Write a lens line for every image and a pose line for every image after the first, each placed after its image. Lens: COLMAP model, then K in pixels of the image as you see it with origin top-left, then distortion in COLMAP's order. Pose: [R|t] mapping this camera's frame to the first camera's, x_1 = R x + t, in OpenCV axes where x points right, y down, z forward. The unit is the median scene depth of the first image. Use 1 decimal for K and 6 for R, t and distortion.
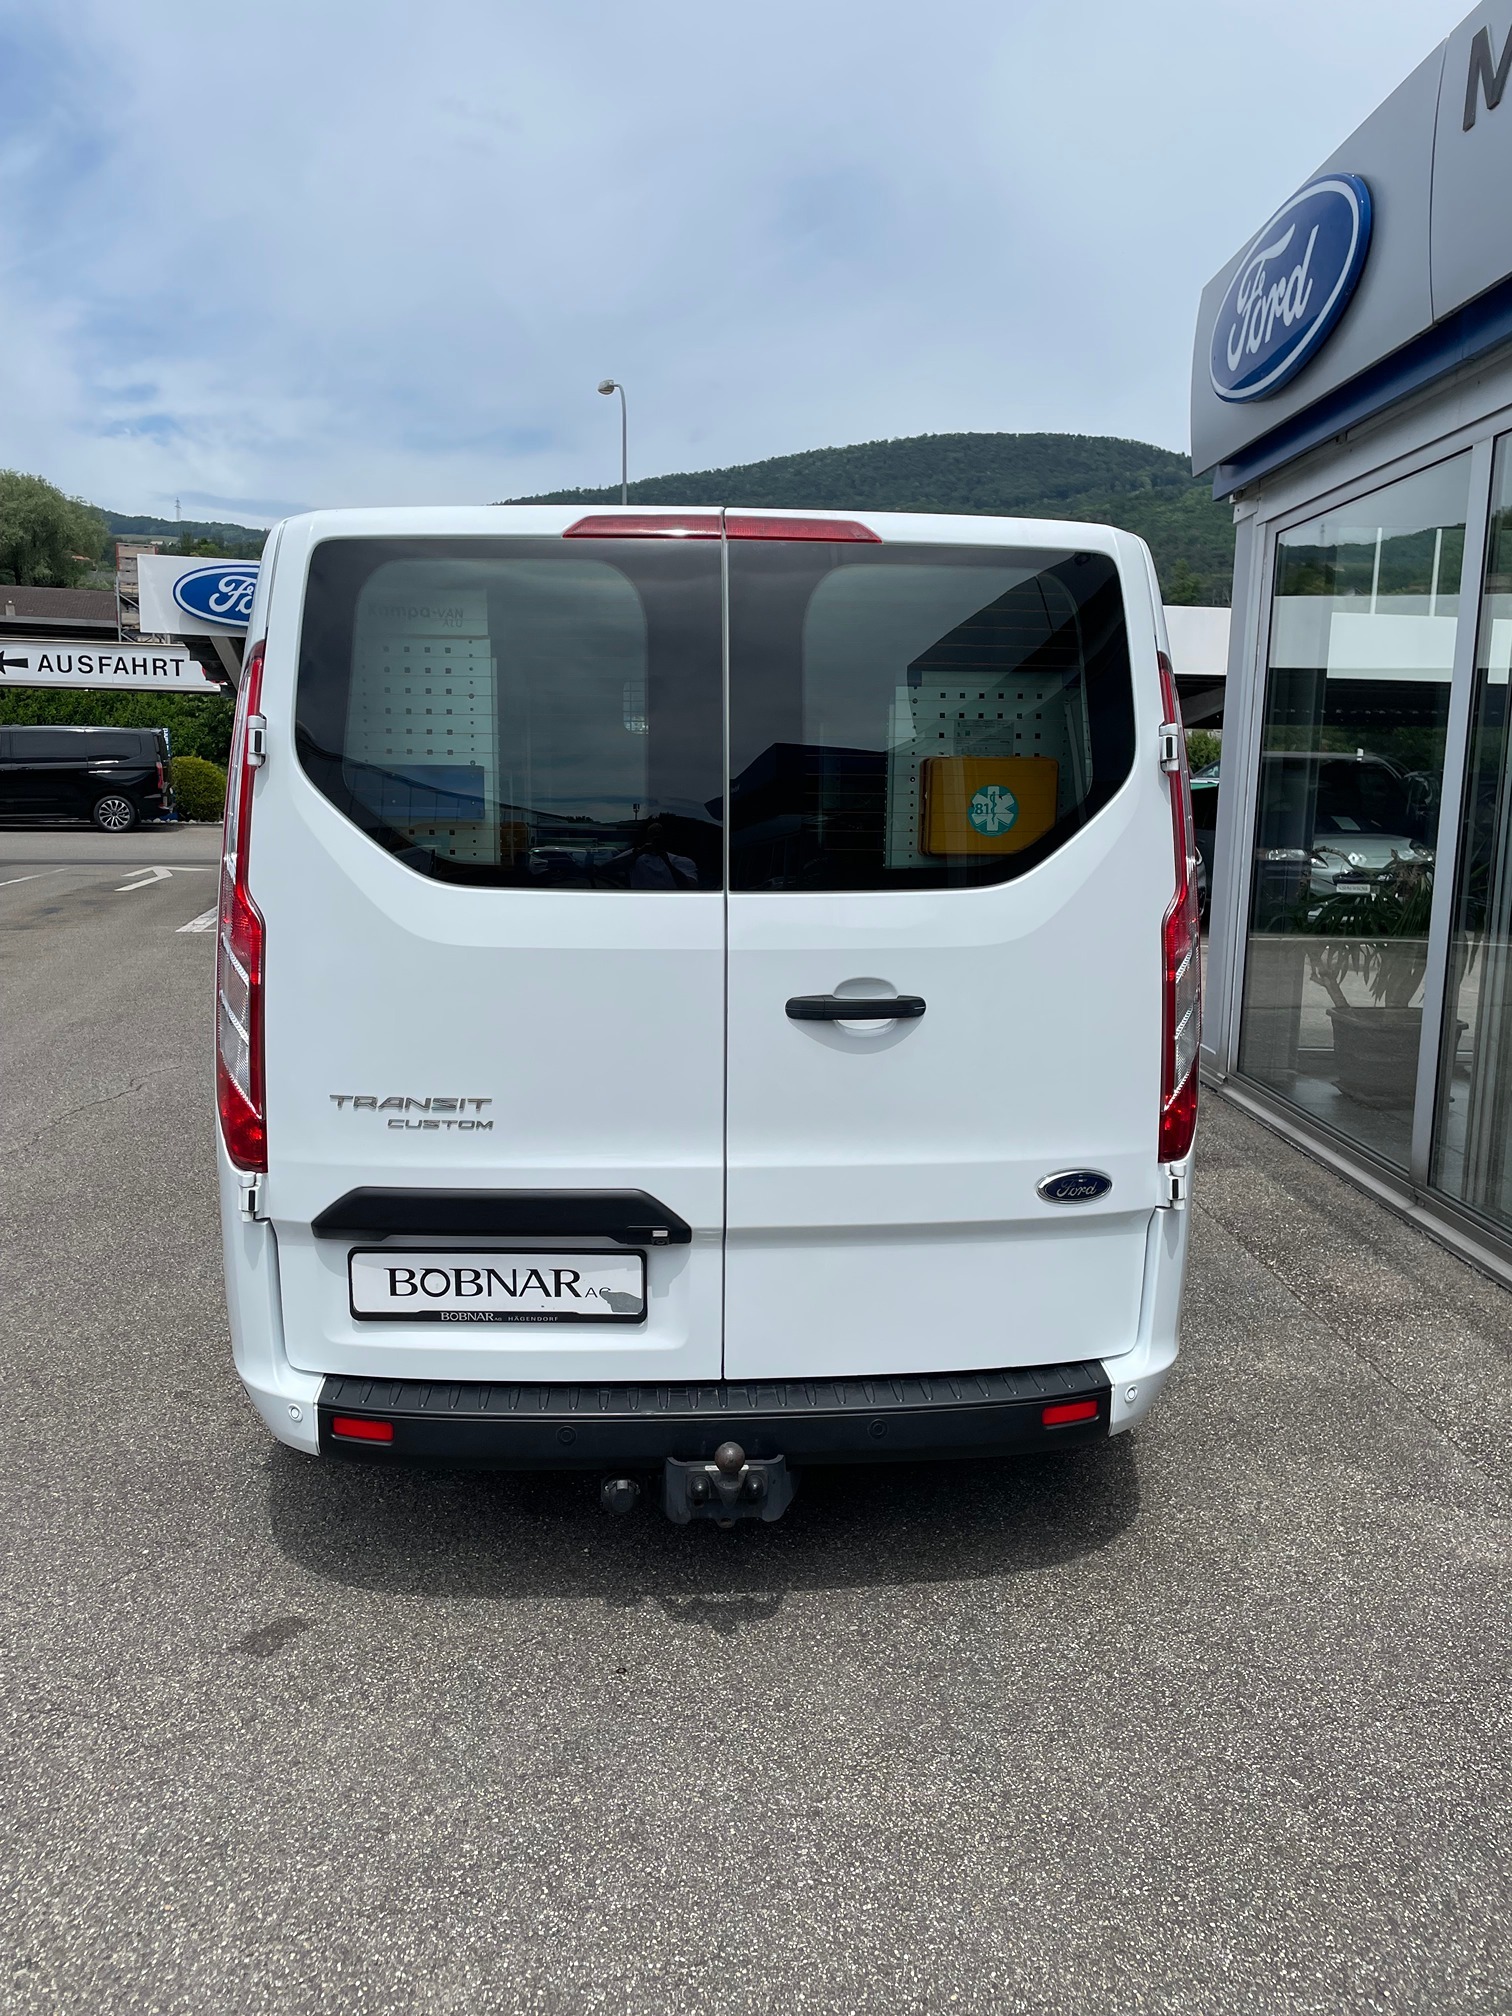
lens RADIAL K [[1541.1, 0, 744.7], [0, 1541.1, 1004.8], [0, 0, 1]] dist [0.062891, -0.084472]
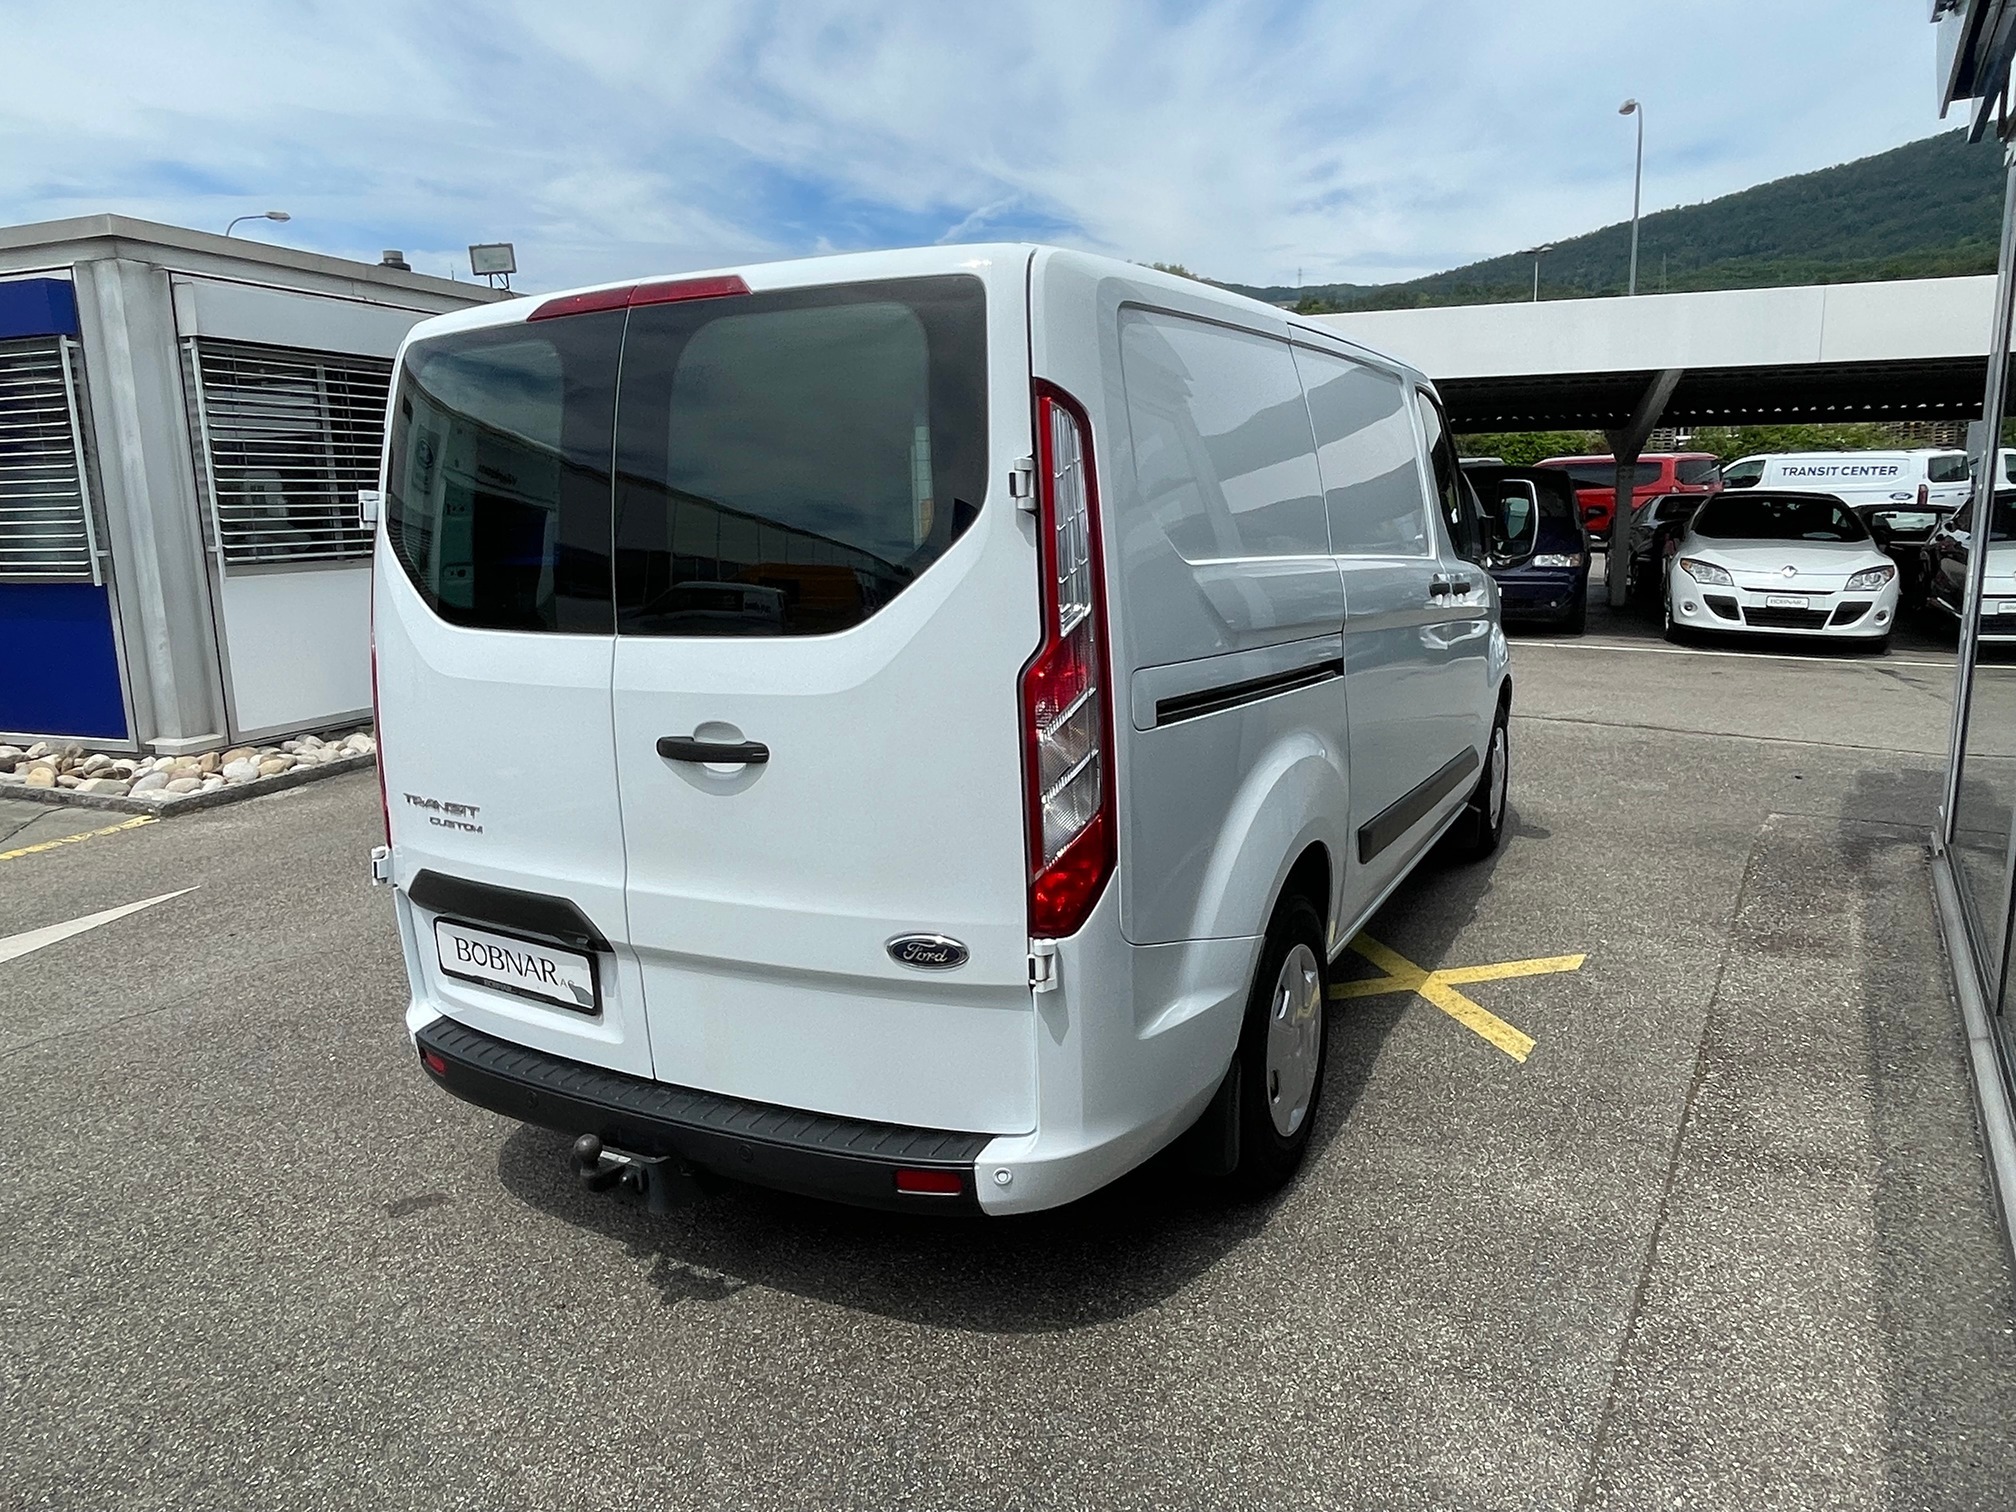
lens RADIAL K [[1354.0, 0, 1006.7], [0, 1354.0, 757.9], [0, 0, 1]] dist [-0.011676, 0.006407]
pose [[0.845679, 0.067558, -0.529399, 0.698968], [-0.044885, 0.997445, 0.055586, -0.051070], [0.531801, -0.023246, 0.846550, 0.327574]]
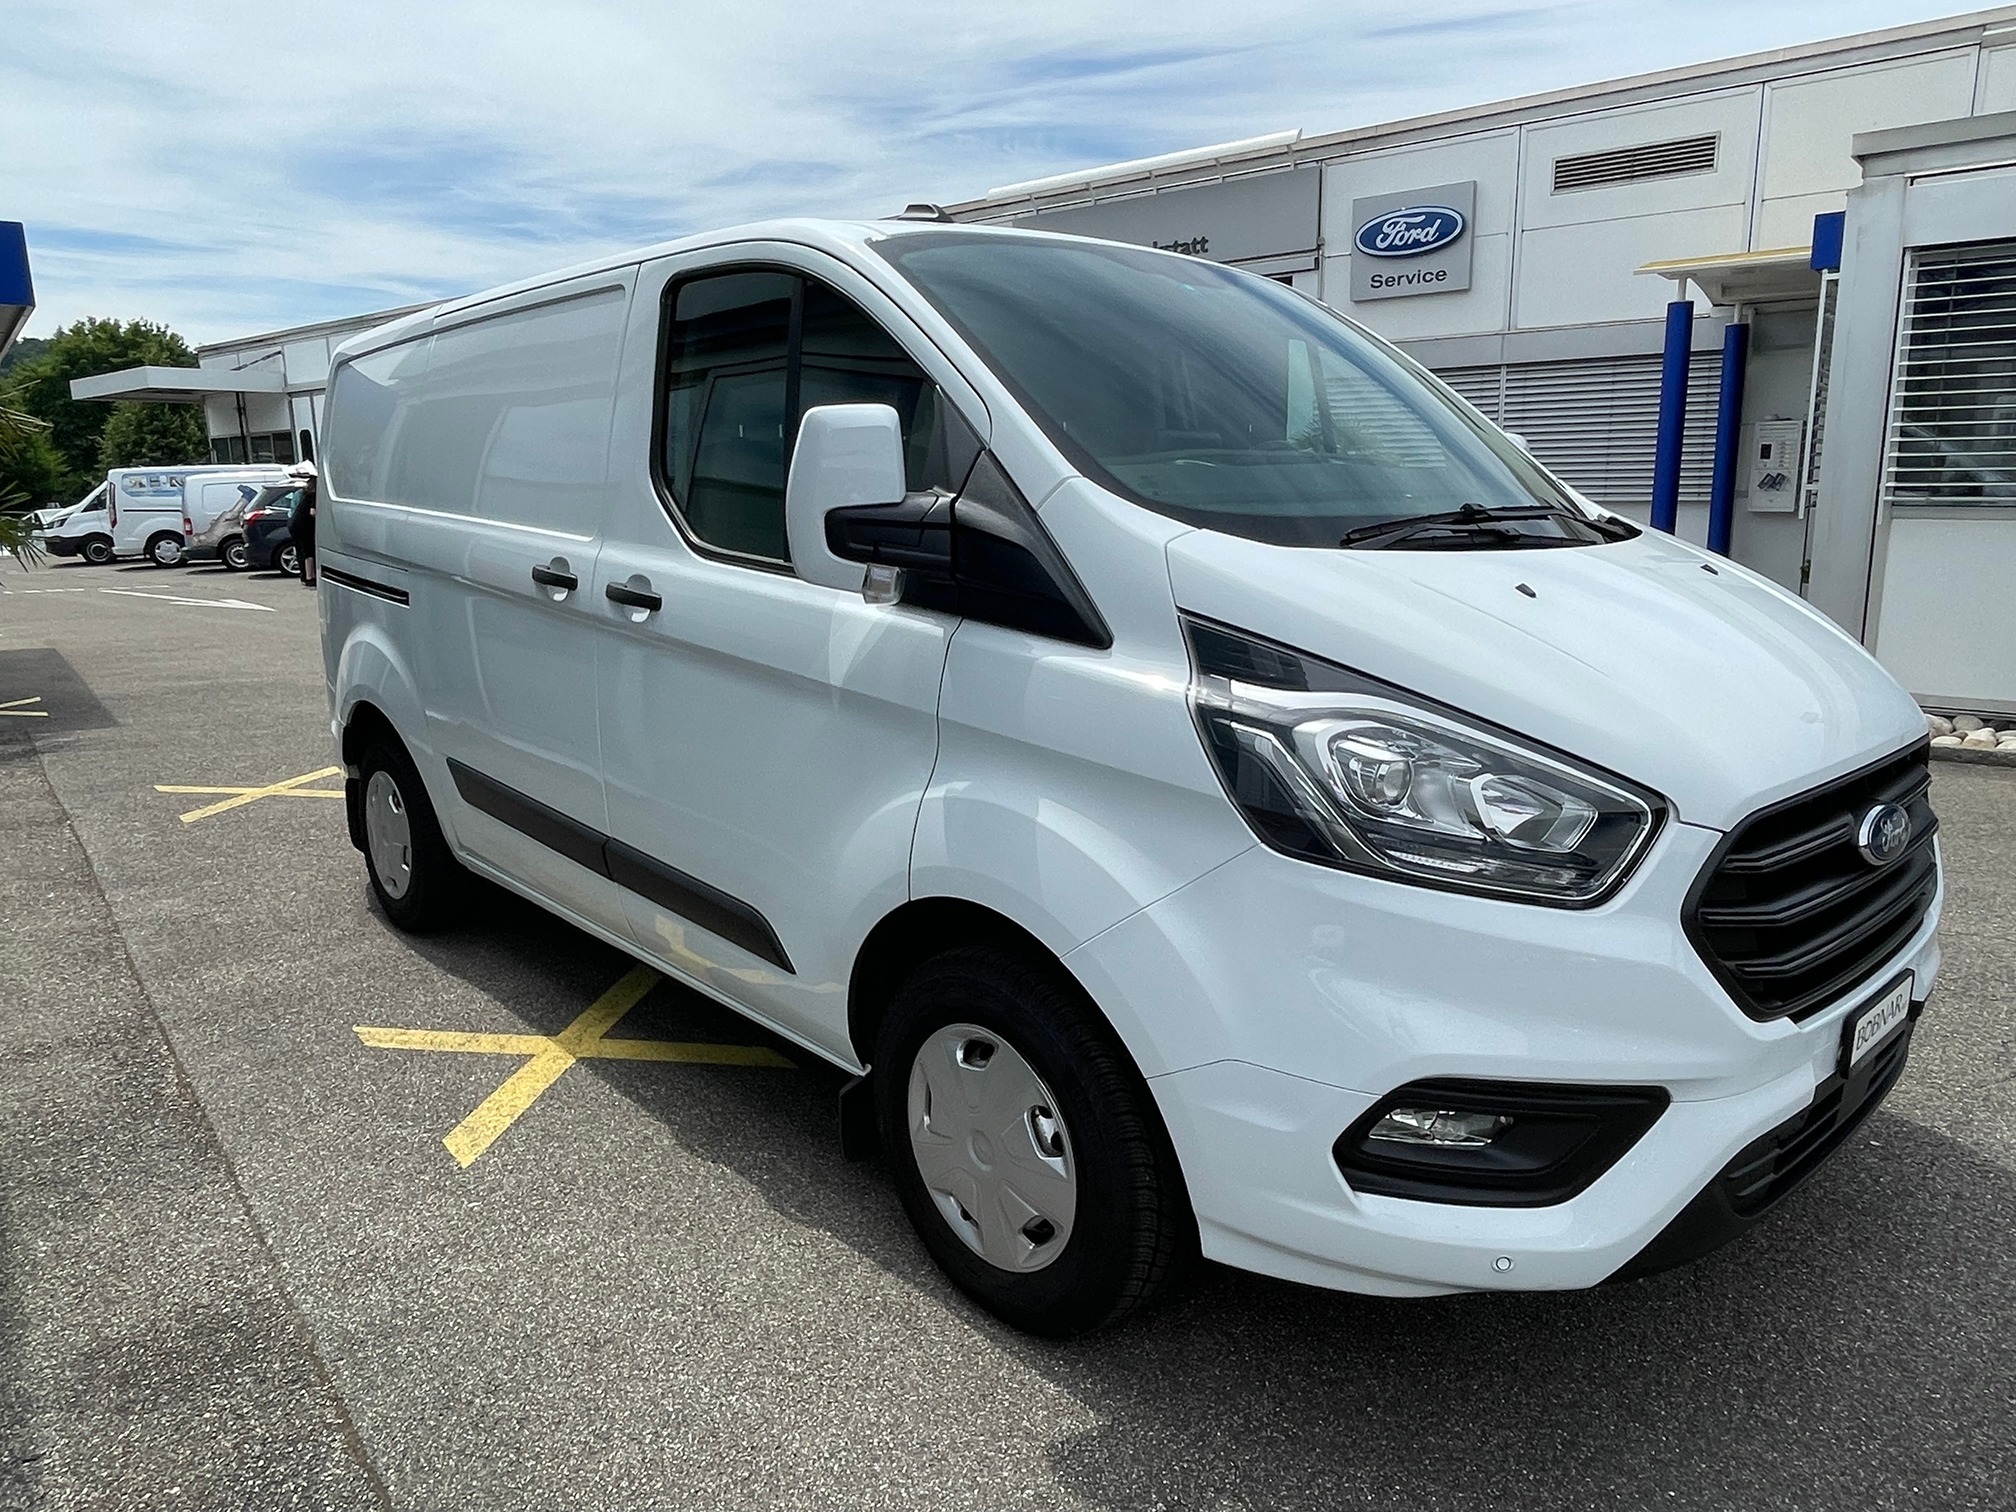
lens RADIAL K [[1354.0, 0, 1001.6], [0, 1354.0, 761.9], [0, 0, 1]] dist [-0.011676, 0.006407]
pose [[-0.792066, 0.121050, -0.598312, 0.703968], [-0.090206, 0.946170, 0.310847, -0.417823], [0.603733, 0.300183, -0.738510, 2.975629]]
